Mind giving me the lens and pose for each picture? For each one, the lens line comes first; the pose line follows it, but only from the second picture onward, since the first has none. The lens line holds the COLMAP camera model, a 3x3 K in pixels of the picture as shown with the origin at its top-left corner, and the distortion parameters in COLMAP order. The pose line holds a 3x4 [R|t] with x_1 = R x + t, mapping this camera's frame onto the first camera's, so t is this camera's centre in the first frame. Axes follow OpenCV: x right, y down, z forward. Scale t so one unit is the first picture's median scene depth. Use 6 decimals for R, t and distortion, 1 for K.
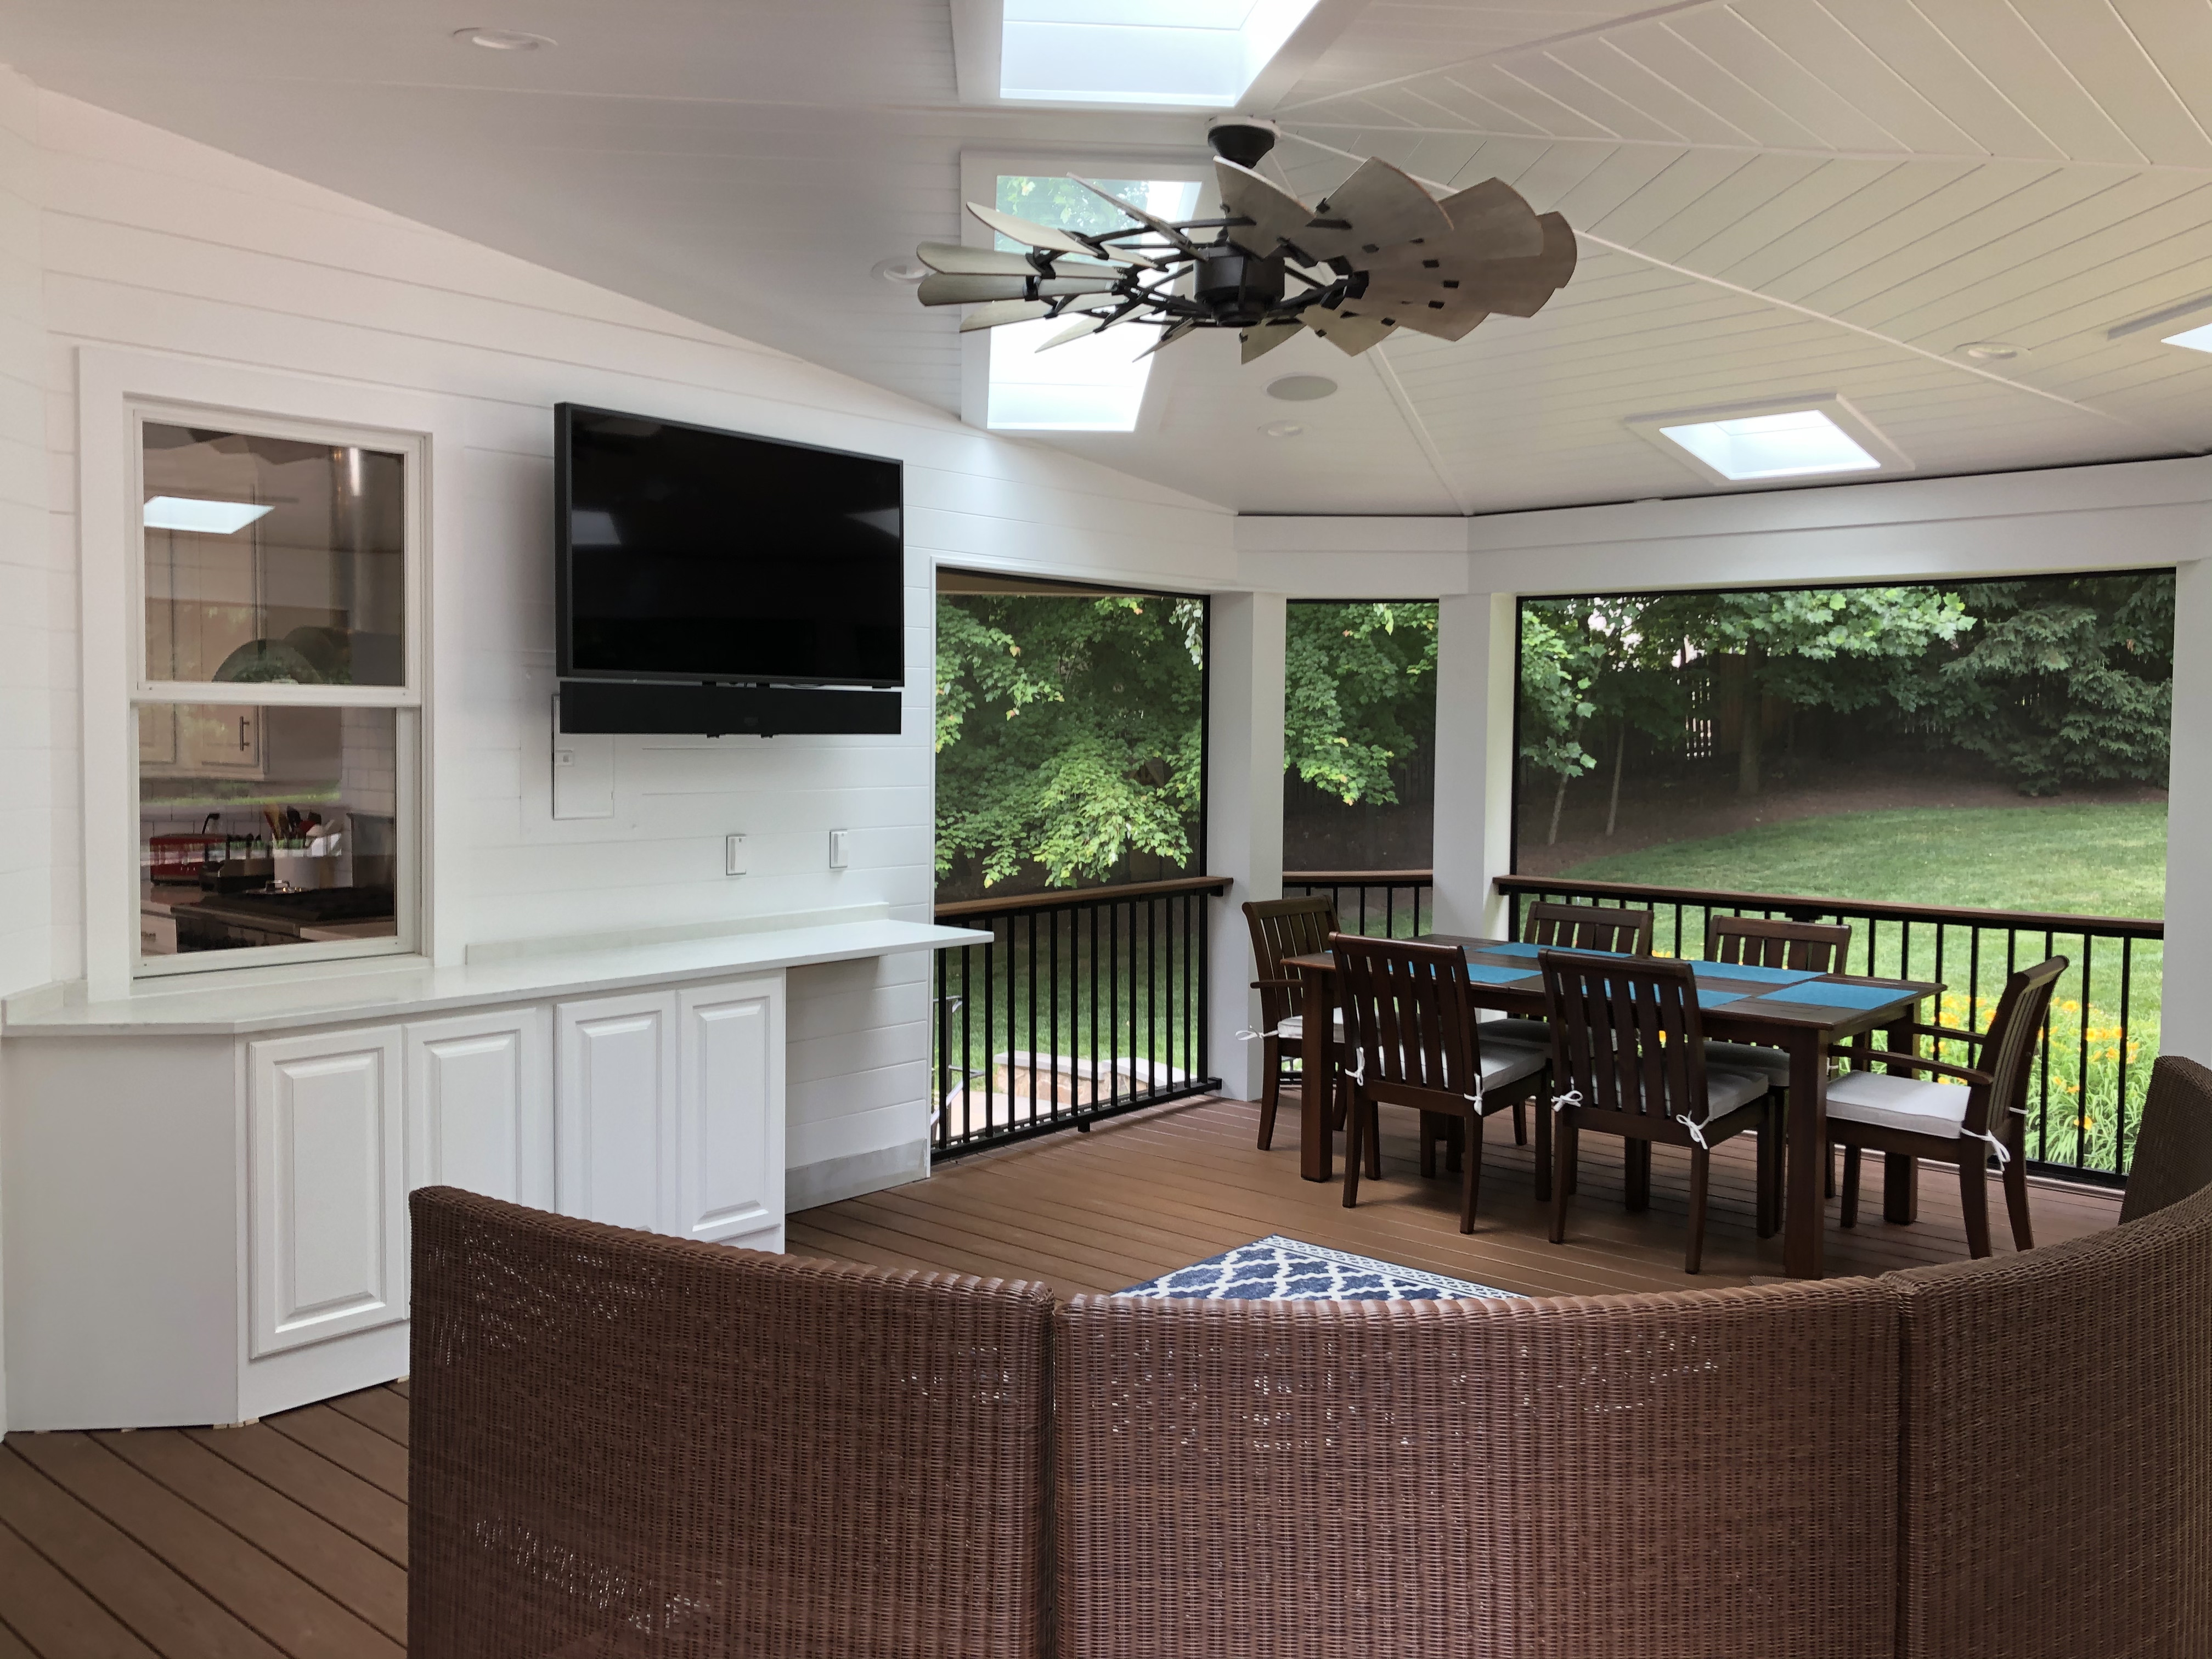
lens RADIAL K [[1794.2, 0, 1109.6], [0, 1794.2, 786.9], [0, 0, 1]] dist [0.006226, 0.000850]
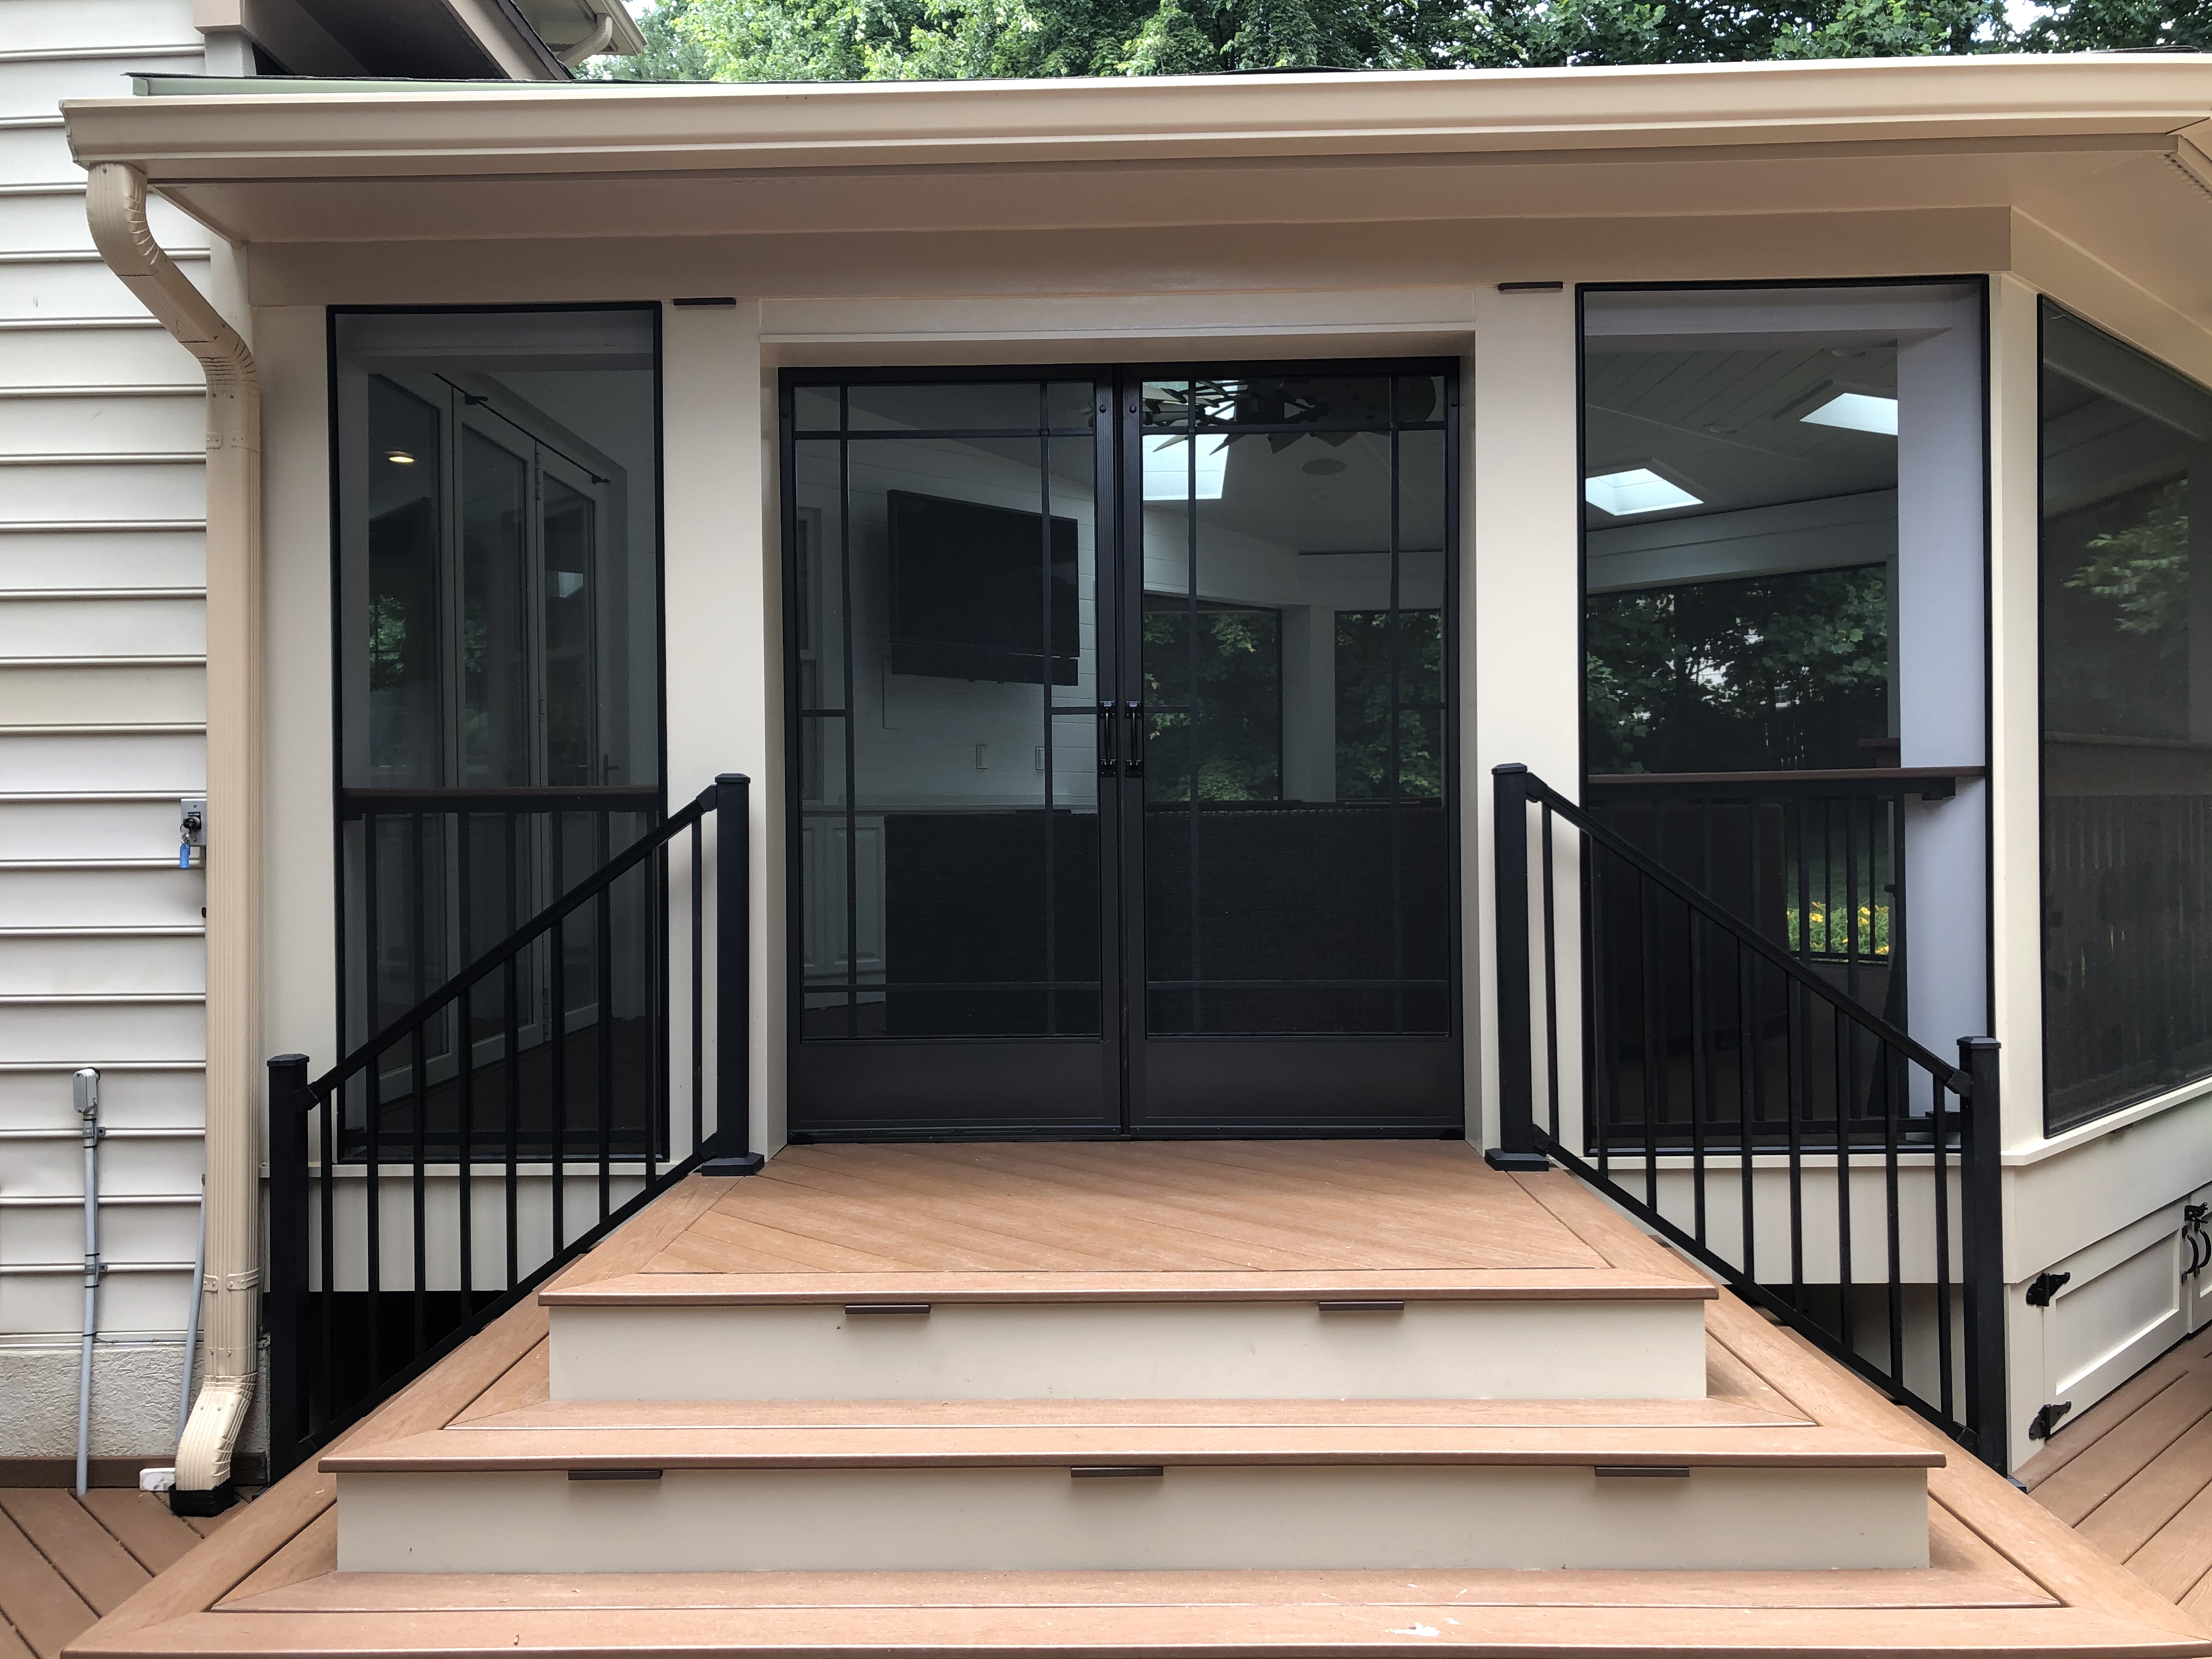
lens RADIAL K [[1779.1, 0, 1106.0], [0, 1779.1, 829.5], [0, 0, 1]] dist [-0.003586, -0.001518]
pose [[0.995871, -0.019153, -0.088740, 0.046025], [0.016735, 0.999471, -0.027904, 0.137979], [0.089227, 0.026304, 0.995664, -0.571375]]
